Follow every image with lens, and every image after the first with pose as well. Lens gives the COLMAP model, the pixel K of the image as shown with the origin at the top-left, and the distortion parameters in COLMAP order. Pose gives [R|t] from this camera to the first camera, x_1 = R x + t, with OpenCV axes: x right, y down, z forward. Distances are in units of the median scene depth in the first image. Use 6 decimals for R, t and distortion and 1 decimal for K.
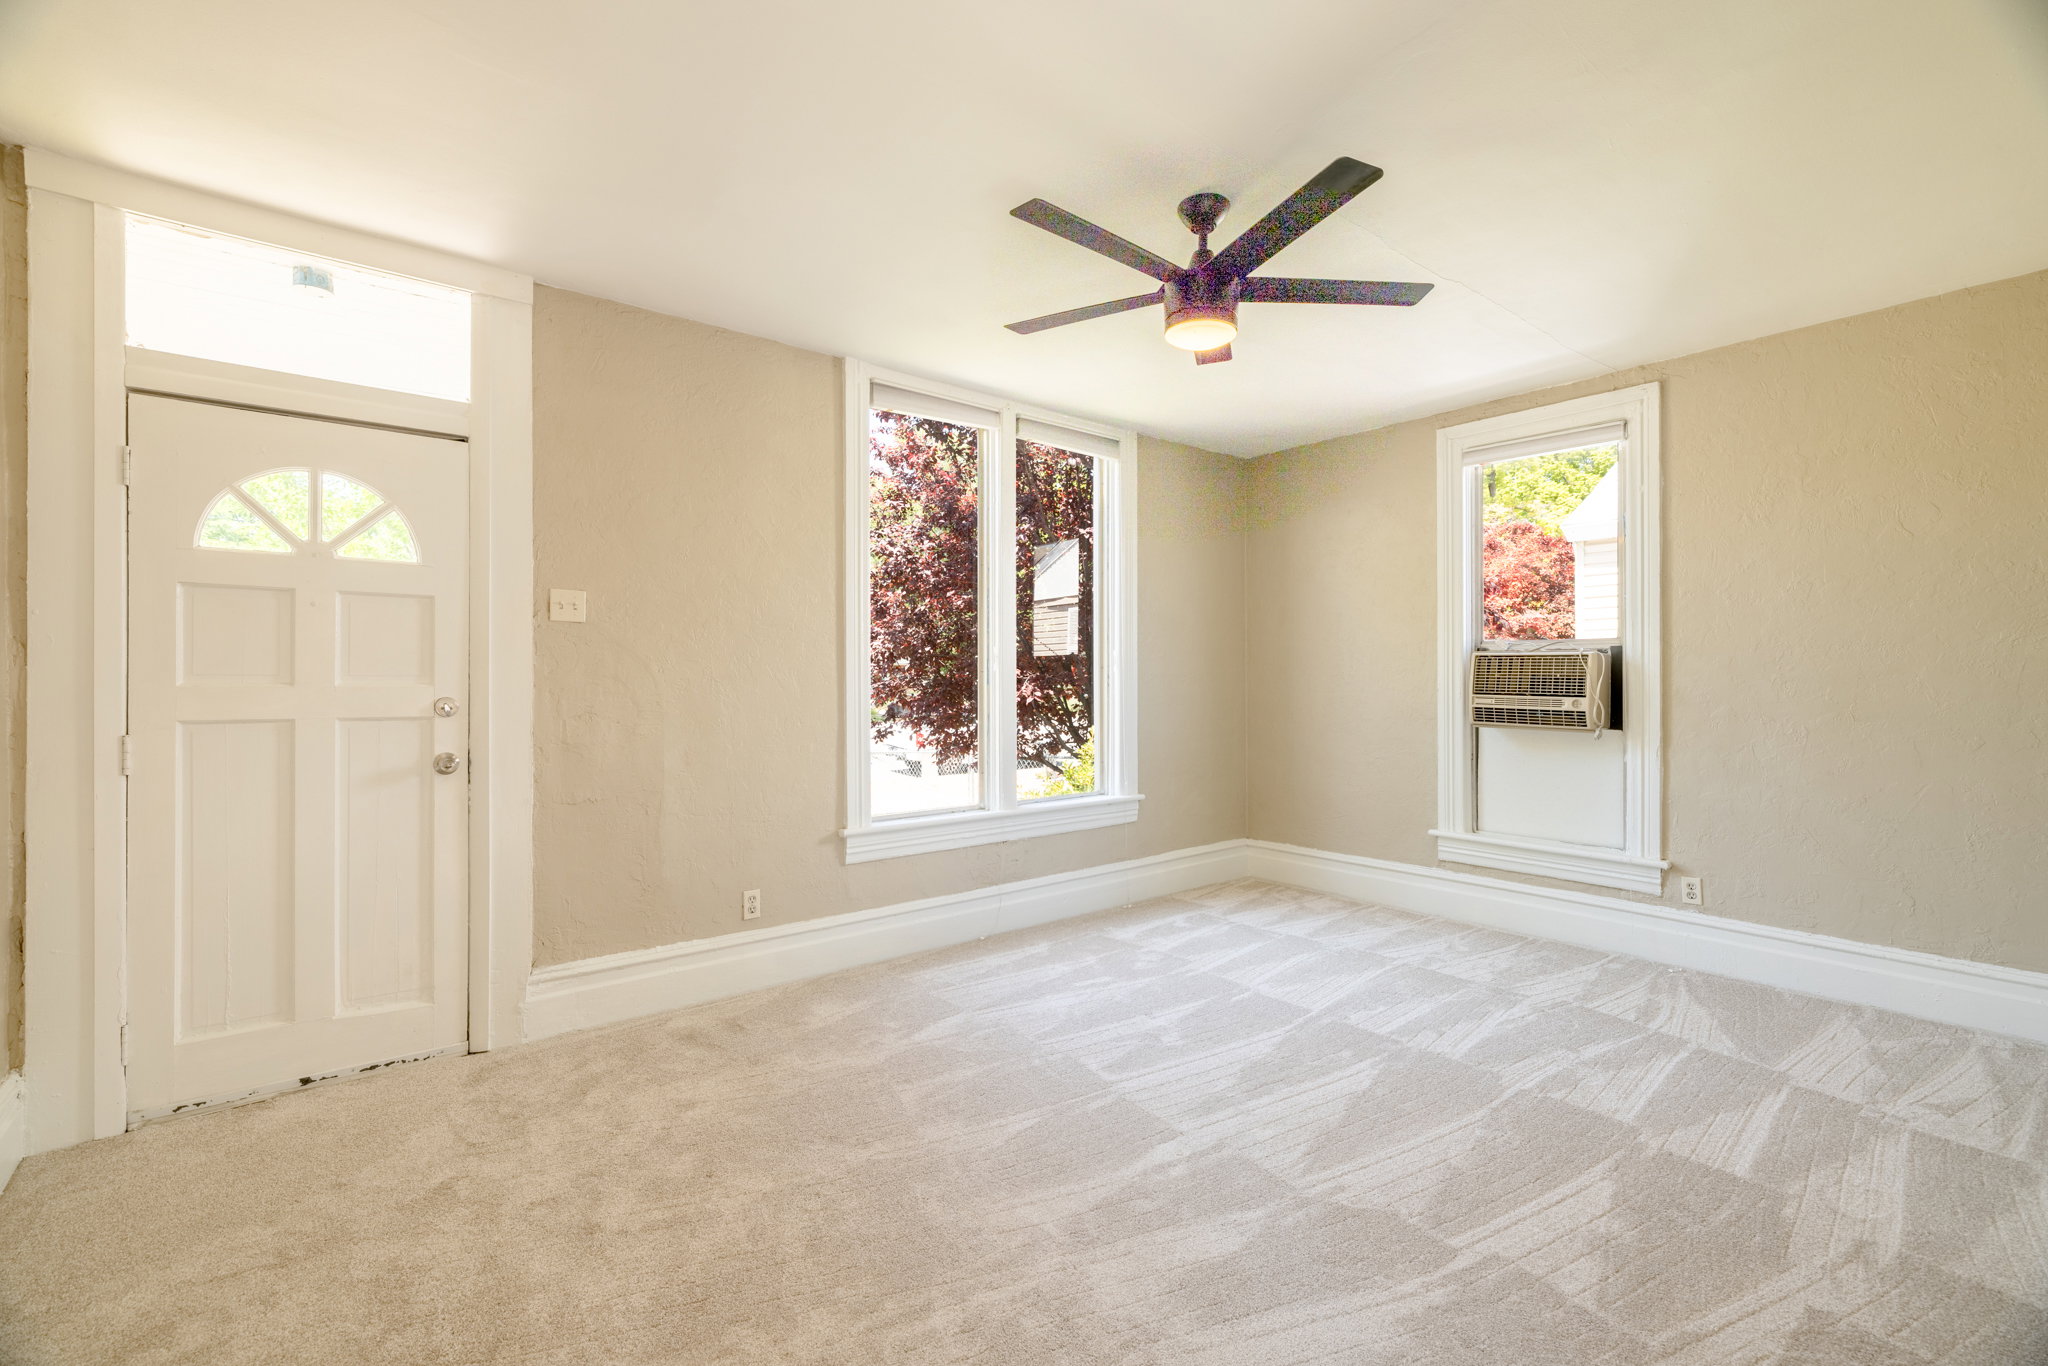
lens RADIAL K [[884.5, 0, 1025.5], [0, 884.5, 682.4], [0, 0, 1]] dist [0.000208, -0.000020]
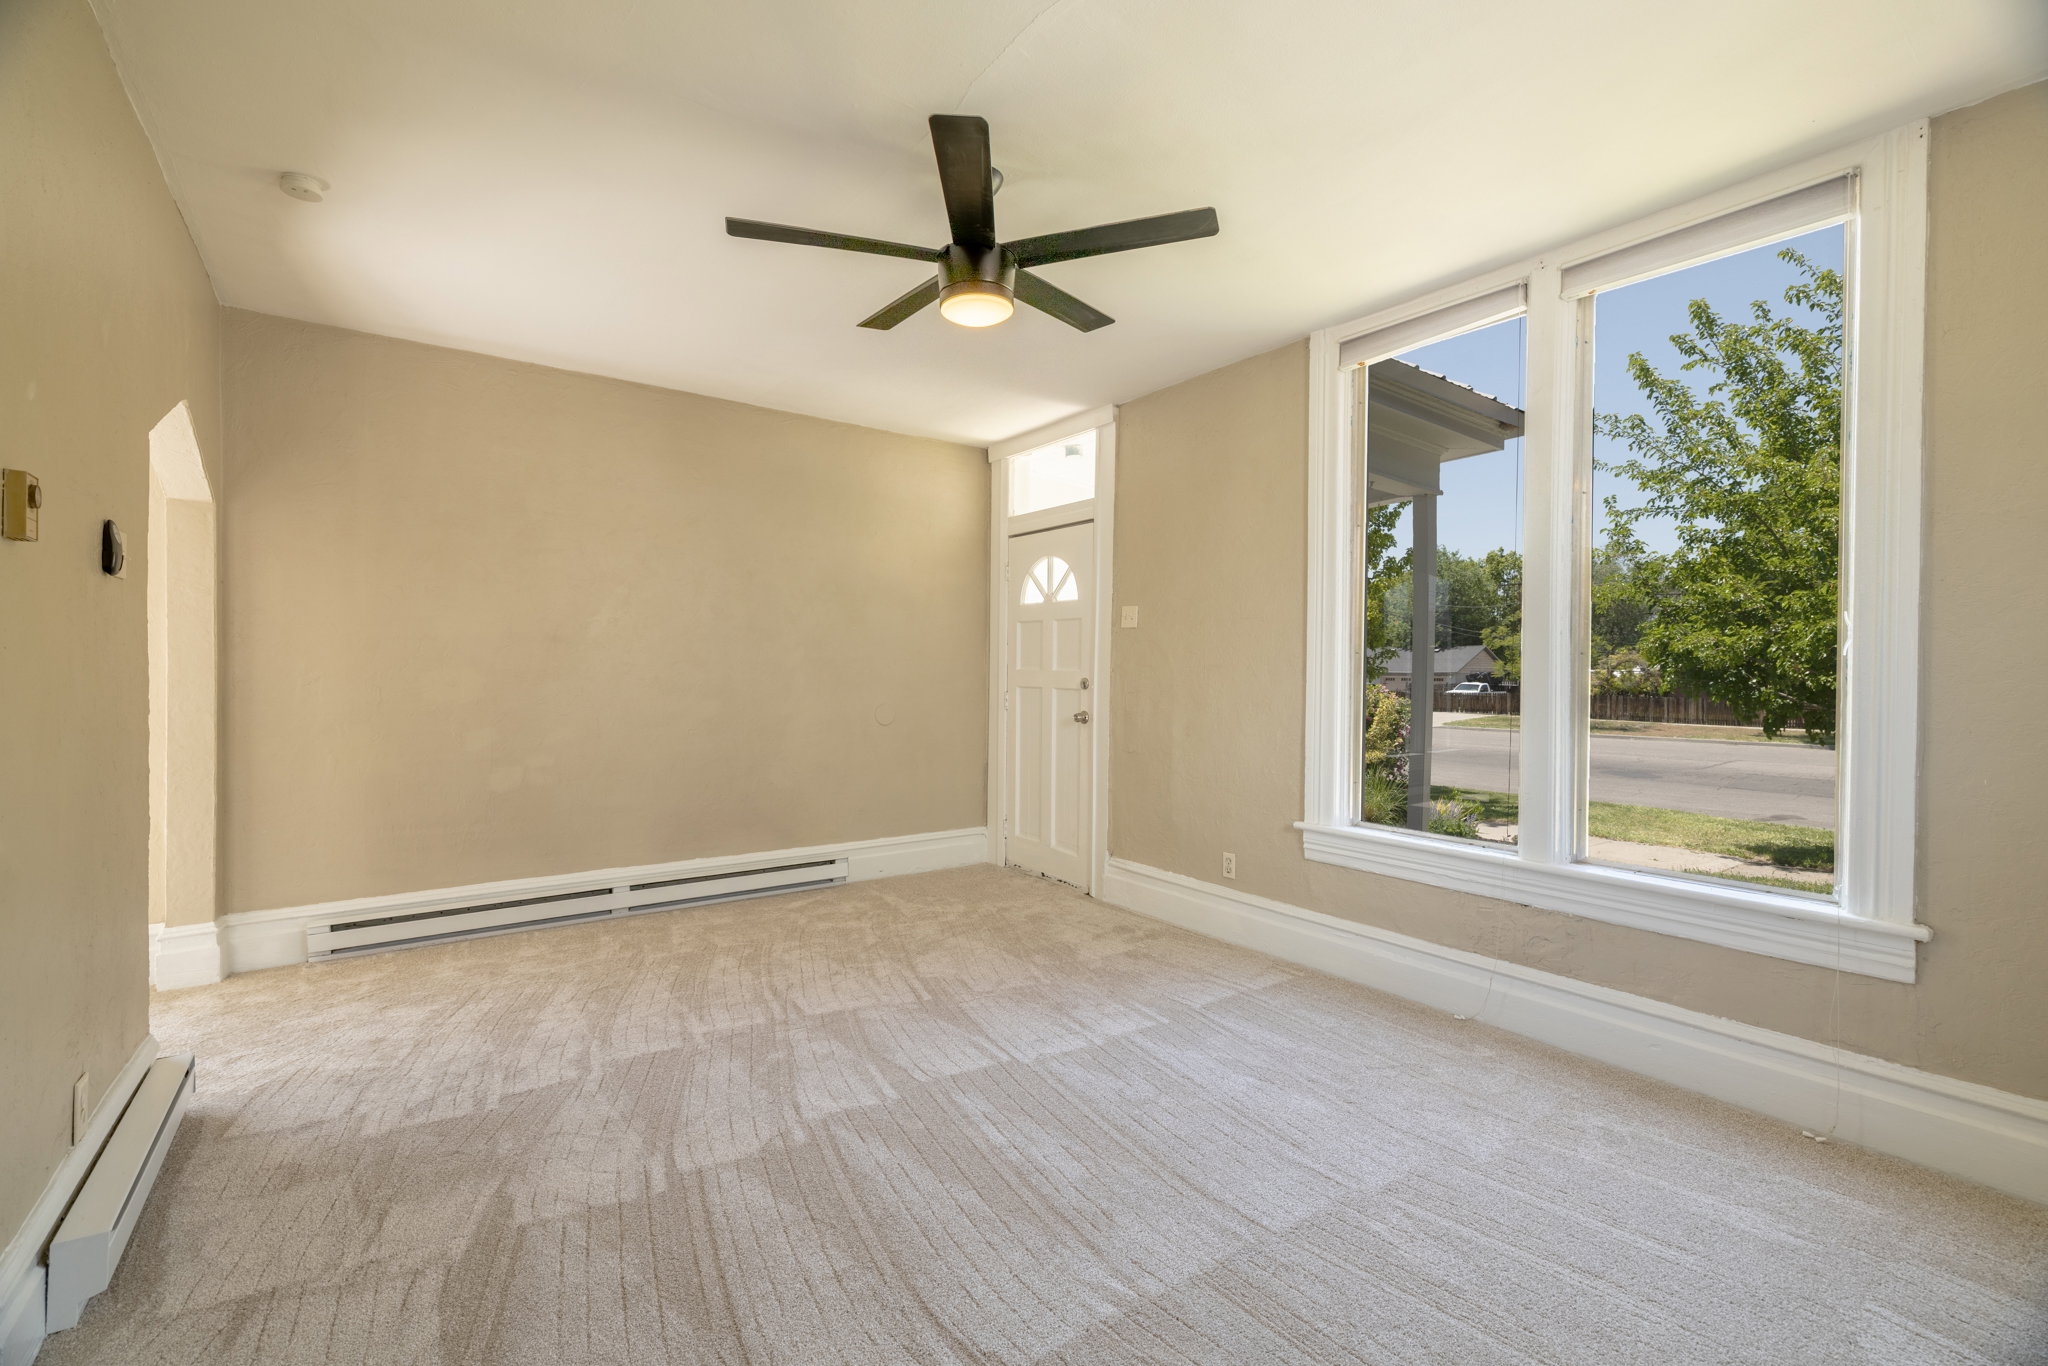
lens RADIAL K [[884.5, 0, 1020.2], [0, 884.5, 682.4], [0, 0, 1]] dist [0.000208, -0.000020]
pose [[-0.054063, 0.016512, -0.998401, 0.952340], [-0.008615, 0.999818, 0.017002, -0.001874], [0.998500, 0.009520, -0.053911, 0.898087]]
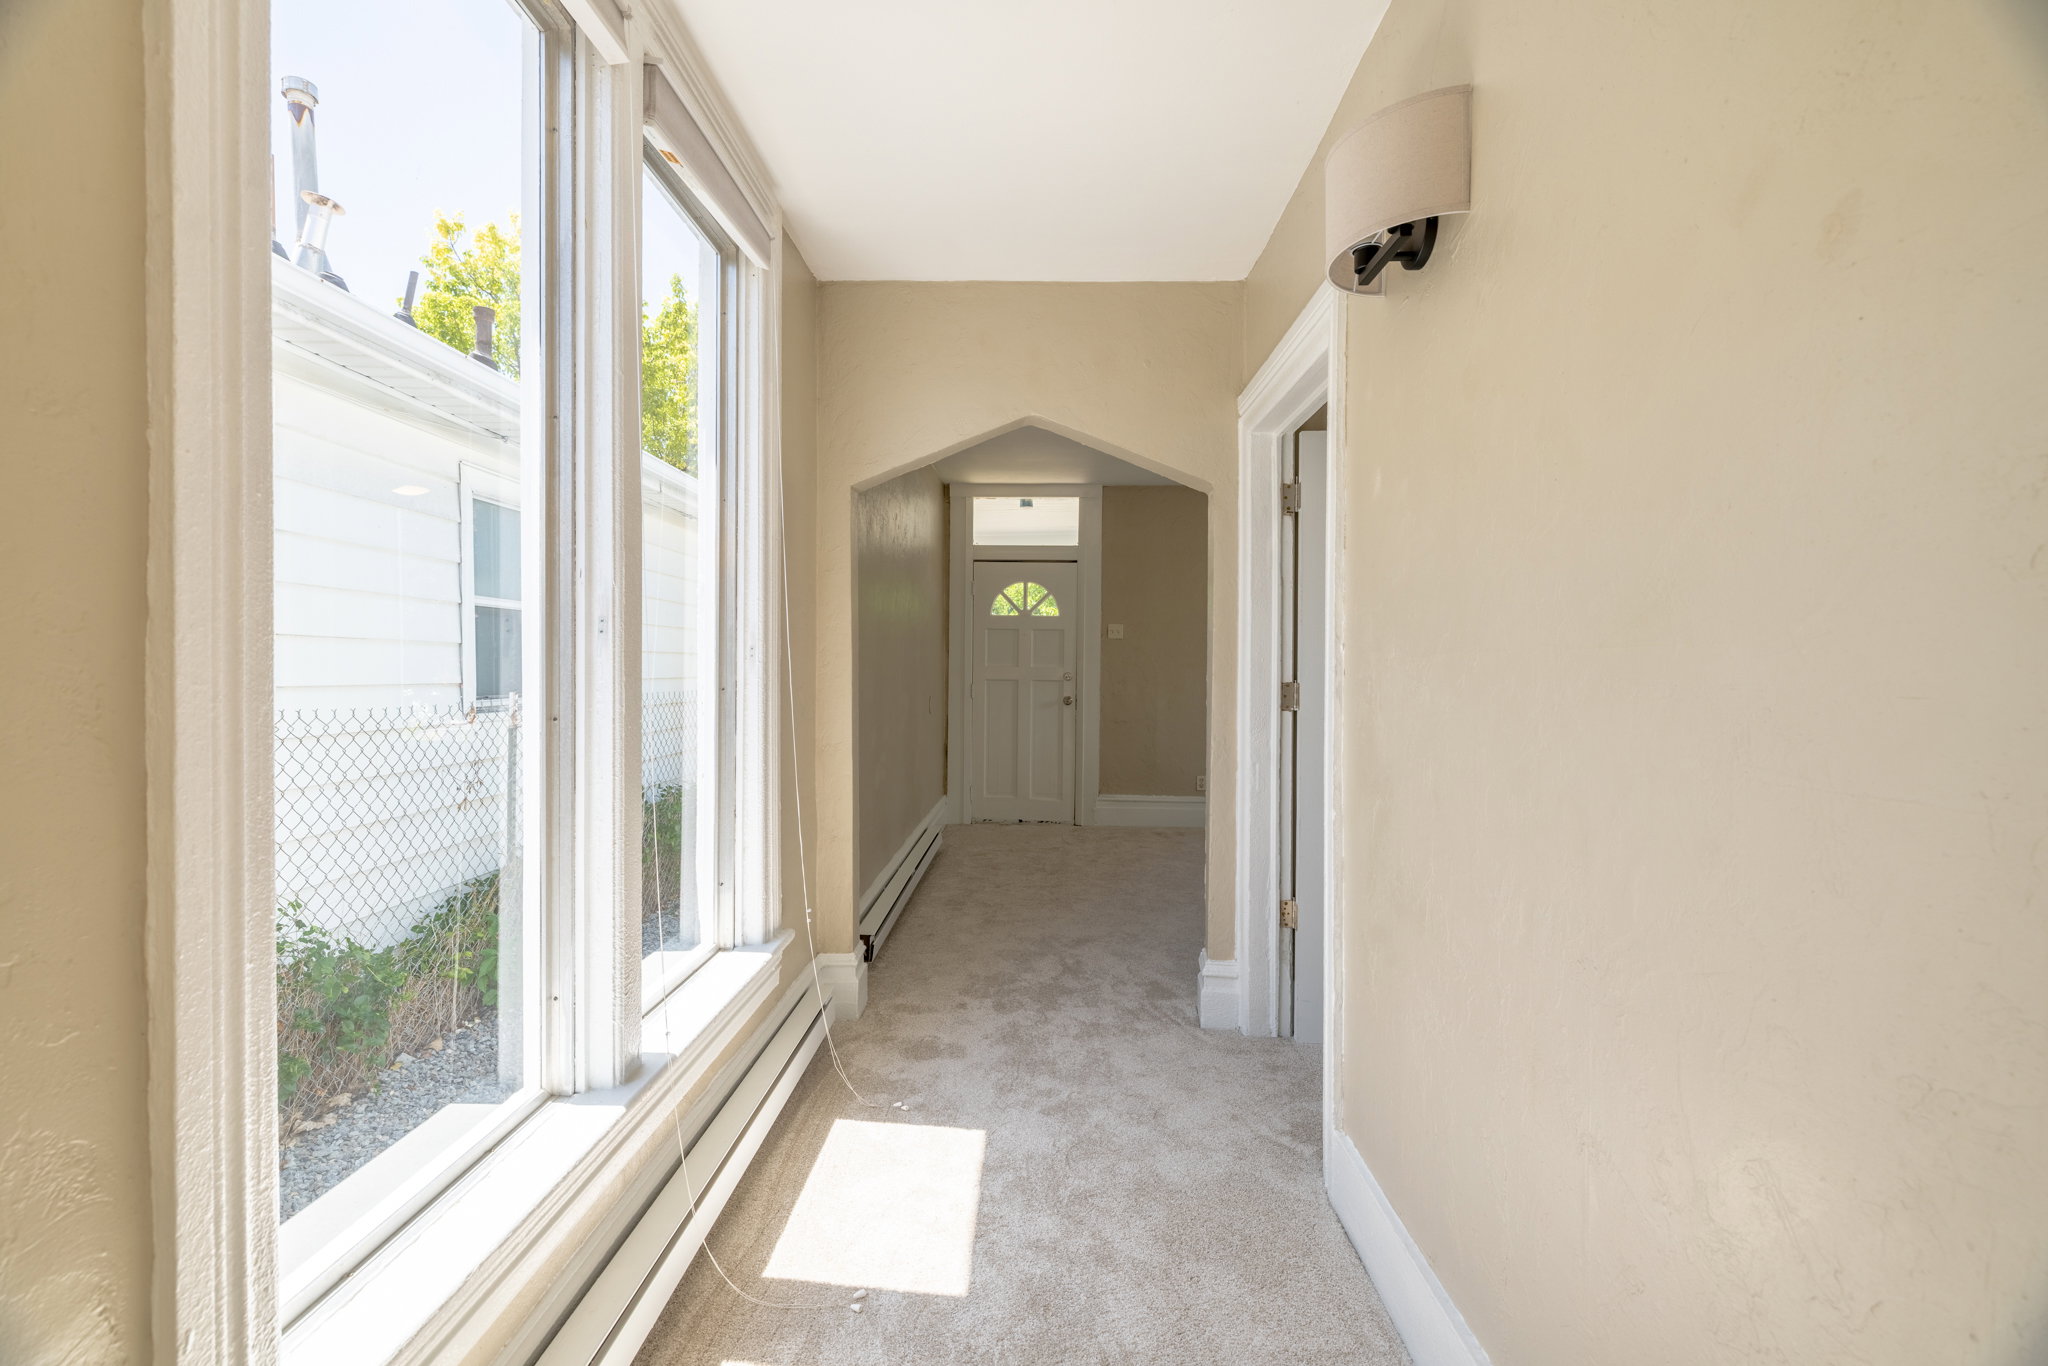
lens RADIAL K [[884.5, 0, 1015.9], [0, 884.5, 671.3], [0, 0, 1]] dist [0.000208, -0.000020]
pose [[0.756363, 0.011276, -0.654055, 0.726615], [-0.009047, 0.999936, 0.006777, -0.000705], [0.654090, 0.000791, 0.756416, -0.811848]]
